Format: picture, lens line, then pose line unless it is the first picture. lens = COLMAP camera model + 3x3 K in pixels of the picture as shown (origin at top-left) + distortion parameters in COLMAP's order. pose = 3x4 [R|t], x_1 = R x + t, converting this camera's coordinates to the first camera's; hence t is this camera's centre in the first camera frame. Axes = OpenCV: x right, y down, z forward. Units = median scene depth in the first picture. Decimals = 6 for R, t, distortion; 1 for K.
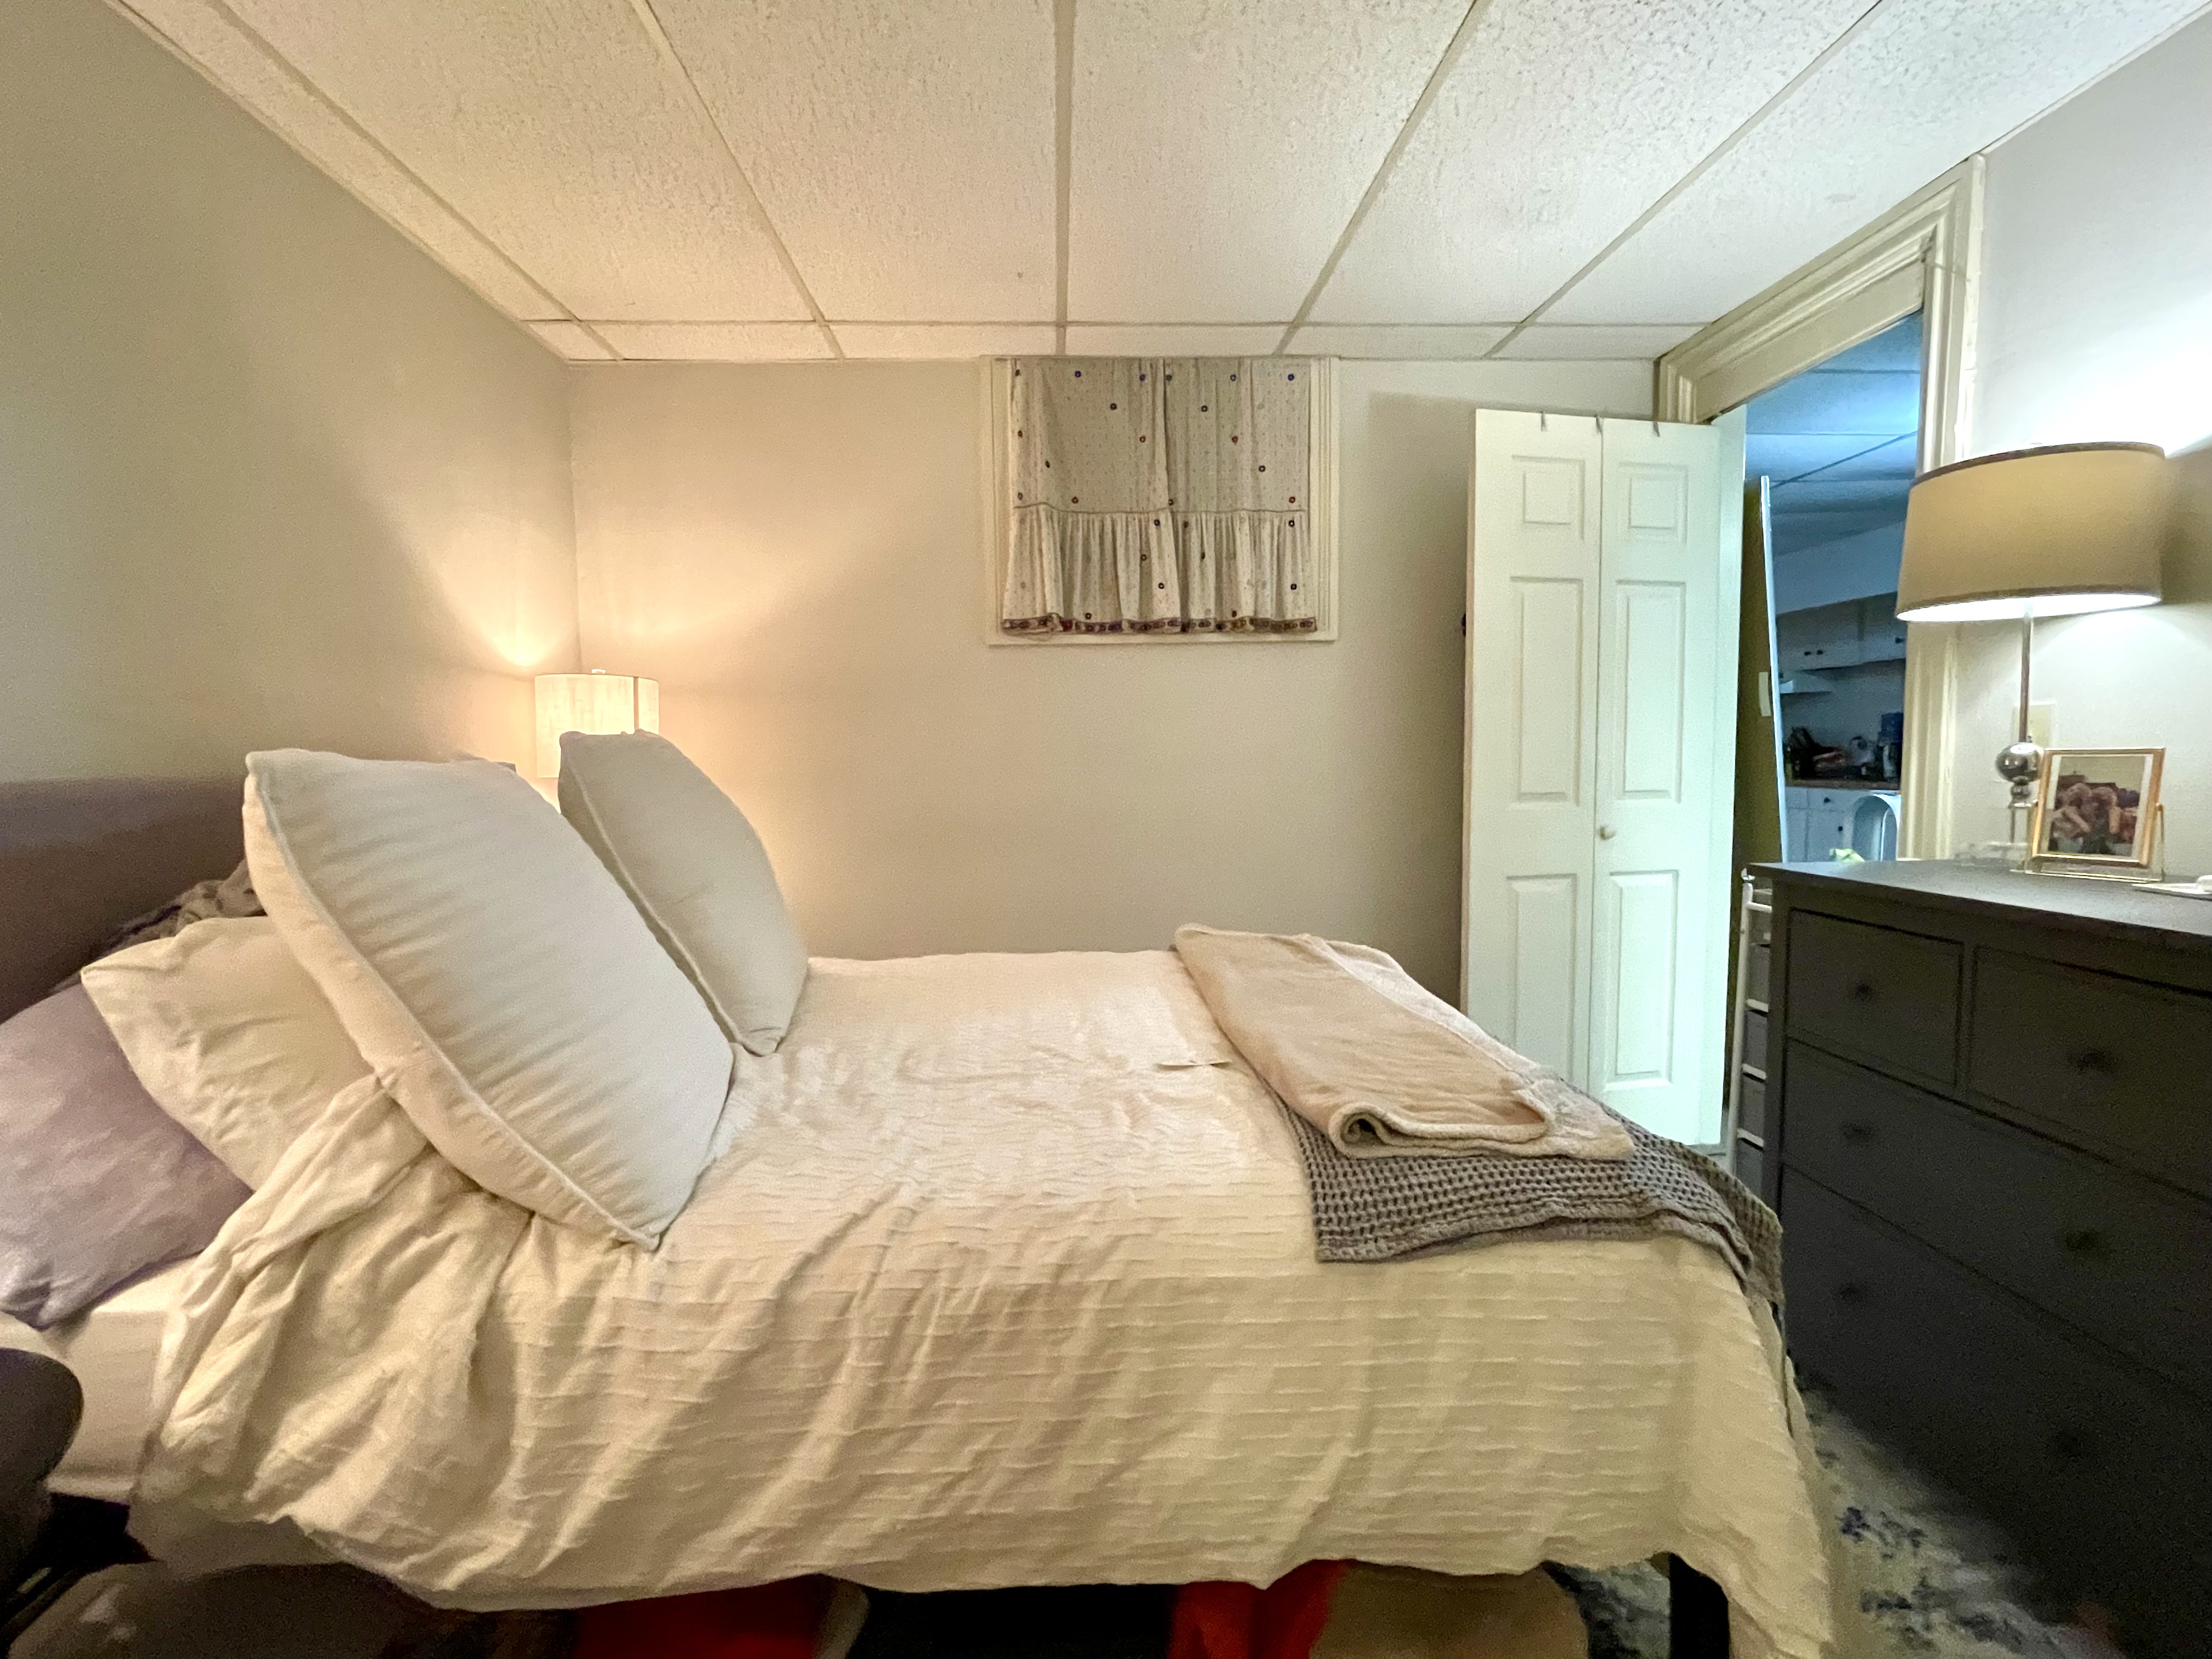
lens RADIAL K [[1031.8, 0, 1104.8], [0, 1031.8, 825.5], [0, 0, 1]] dist [-0.003914, -0.000810]
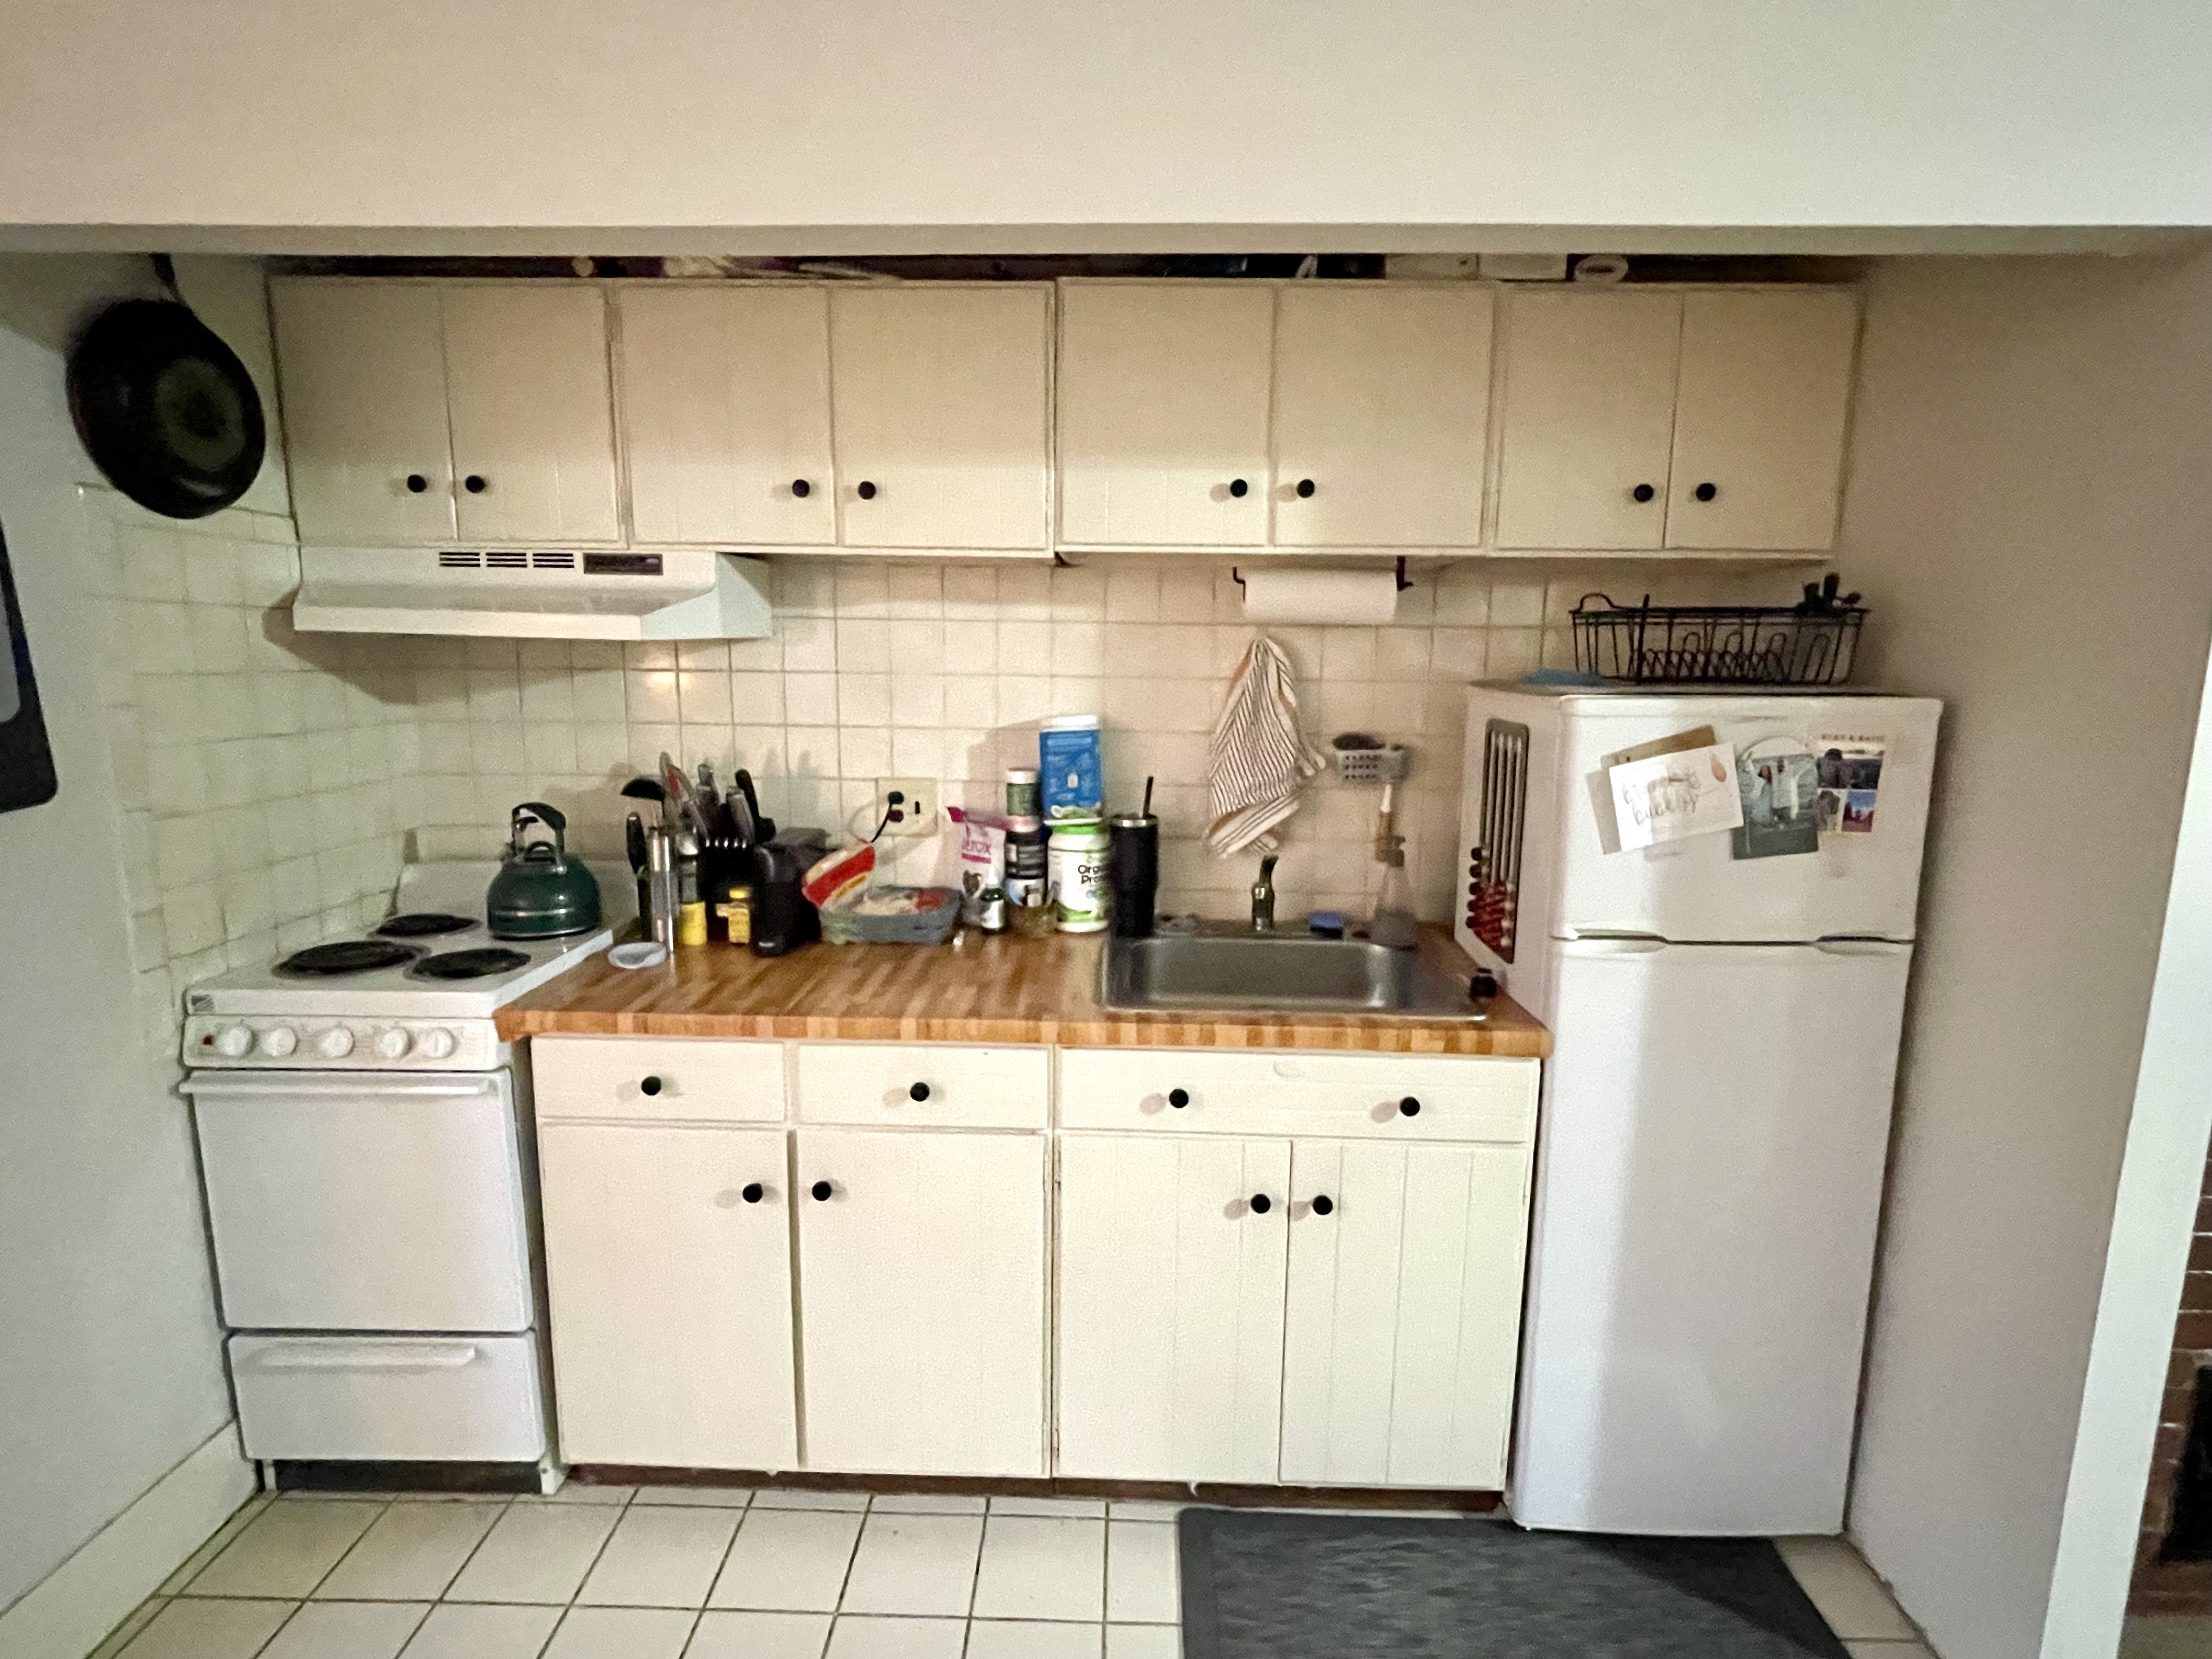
lens RADIAL K [[1123.7, 0, 1097.6], [0, 1123.7, 826.4], [0, 0, 1]] dist [-0.002270, -0.001461]
pose [[0.074117, -0.132816, 0.988366, 0.416120], [0.065197, 0.989617, 0.128095, -0.119392], [-0.995116, 0.054945, 0.082007, 0.941598]]
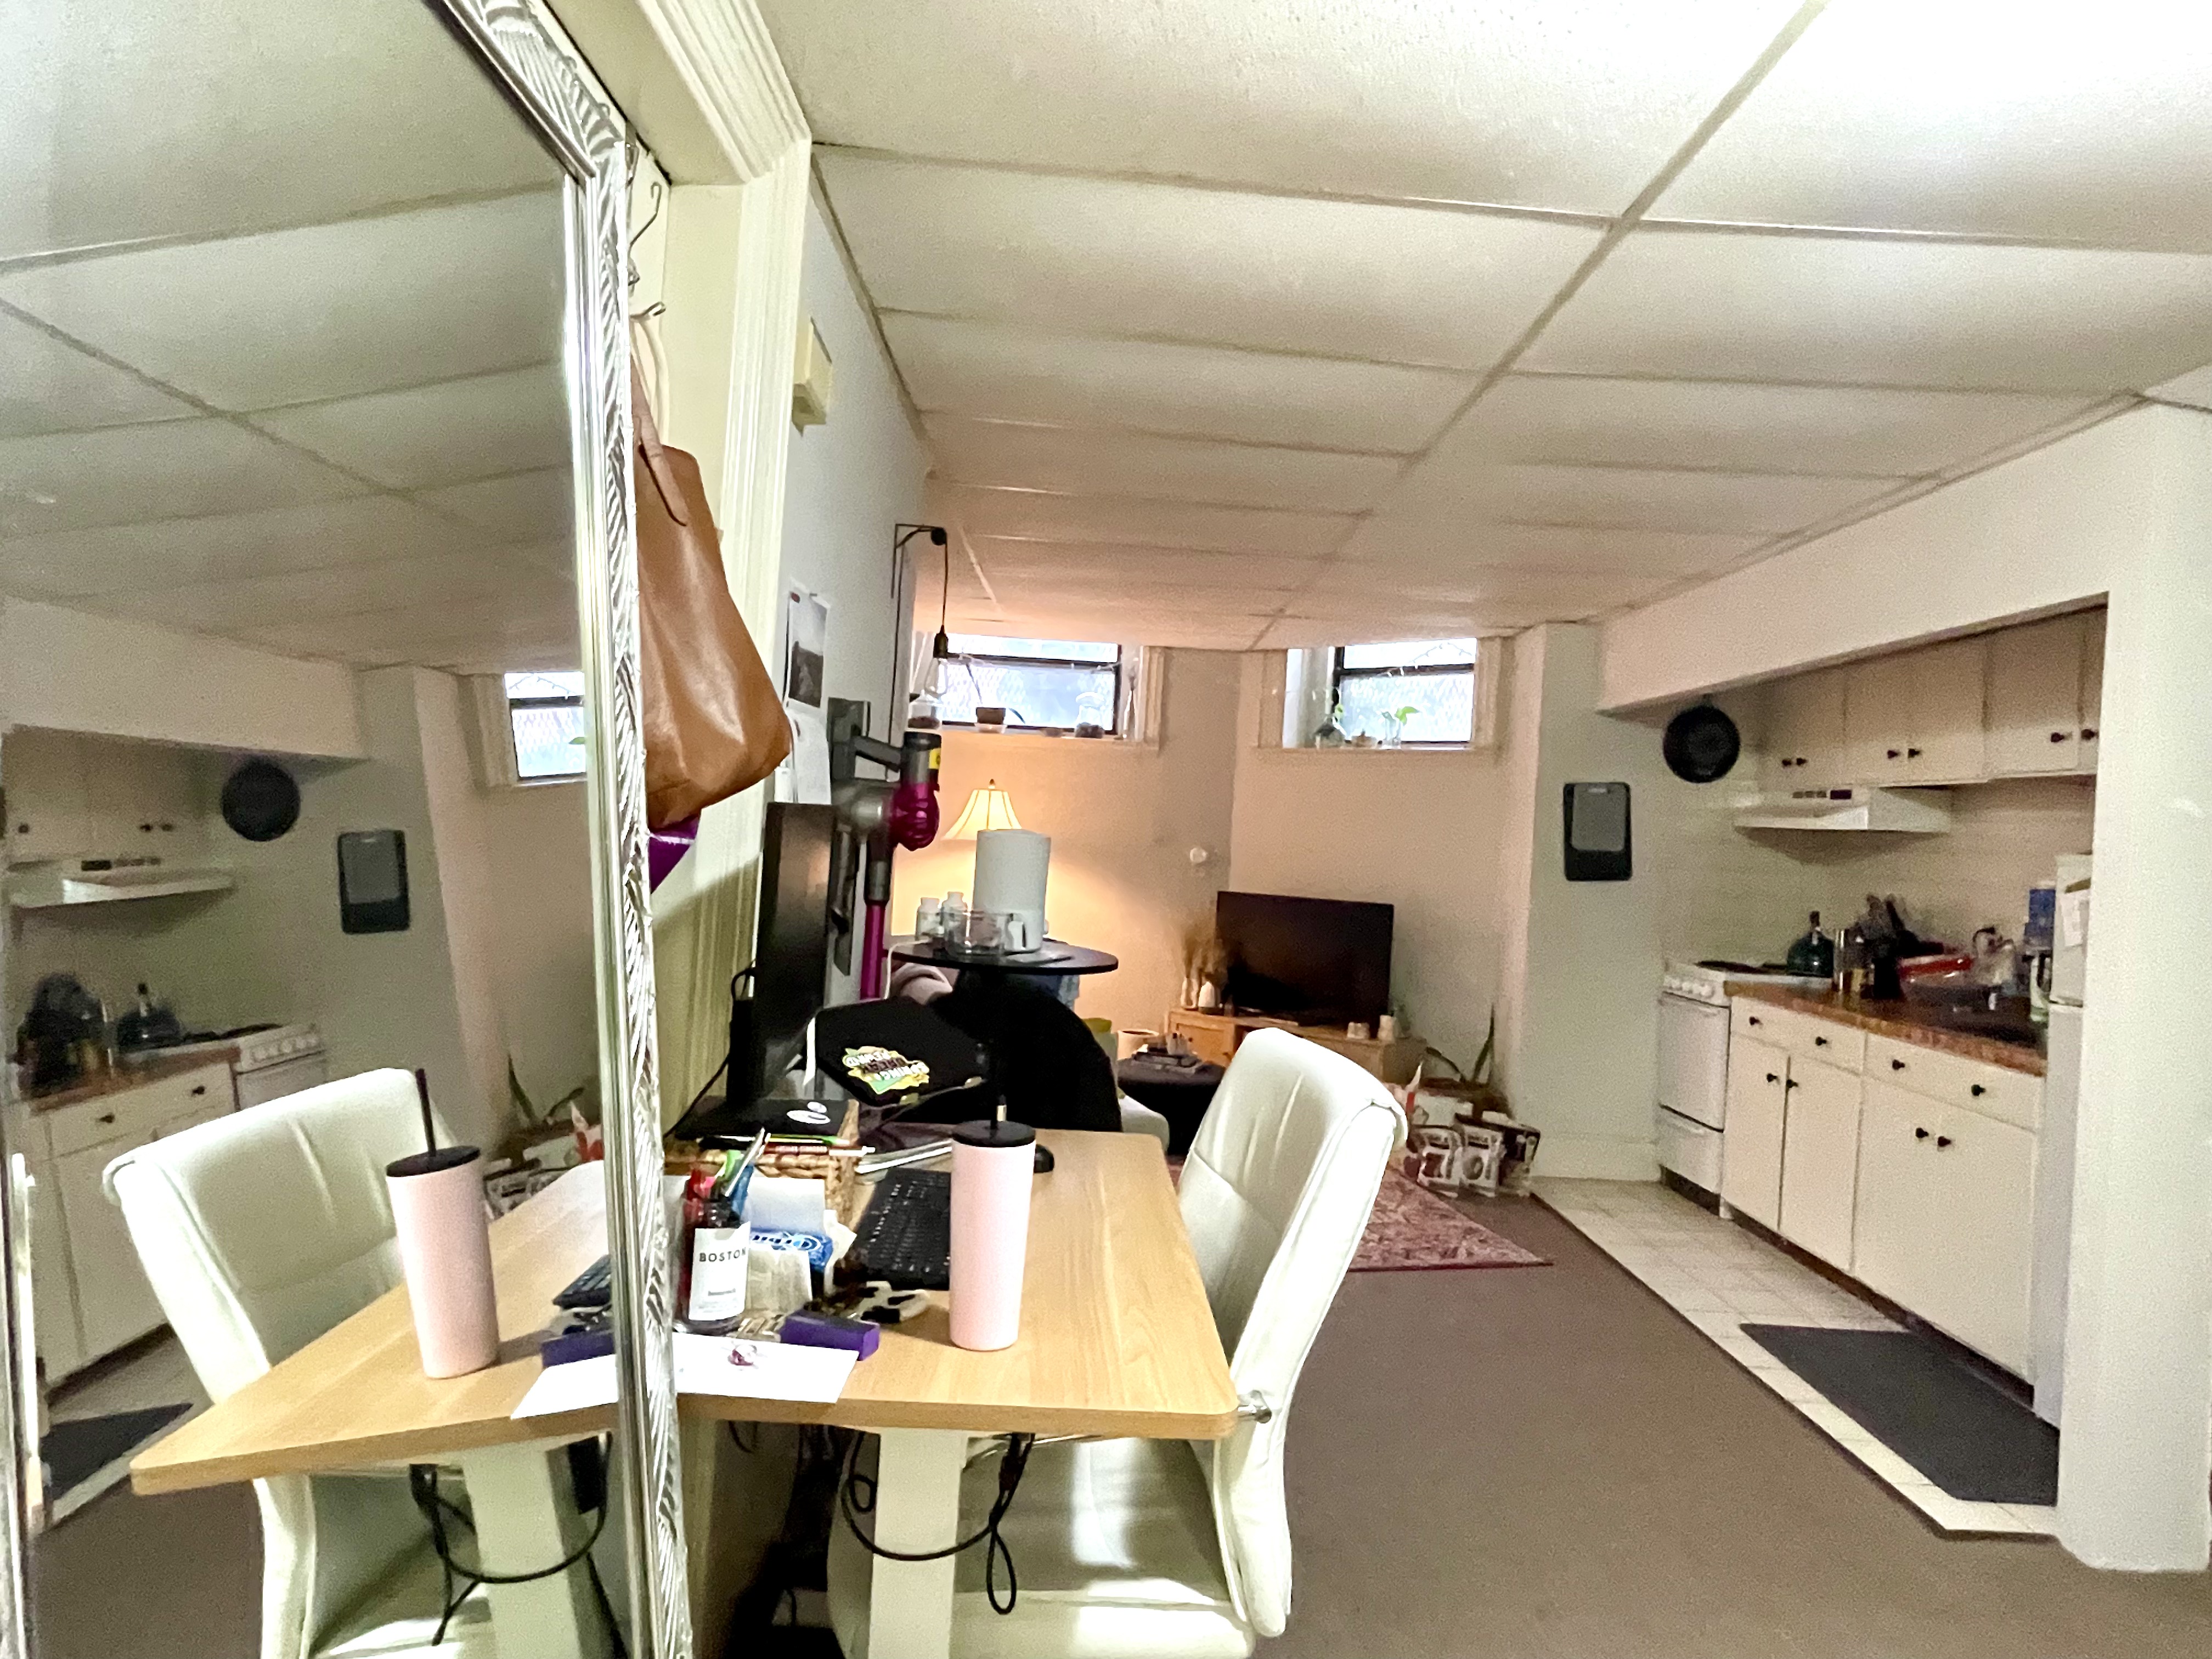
lens RADIAL K [[1290.2, 0, 1095.2], [0, 1290.2, 820.2], [0, 0, 1]] dist [-0.006027, -0.005096]
pose [[0.996219, 0.073500, -0.046328, 0.339533], [-0.077098, 0.993698, -0.081370, -0.056255], [0.040056, 0.084634, 0.995607, 0.375737]]
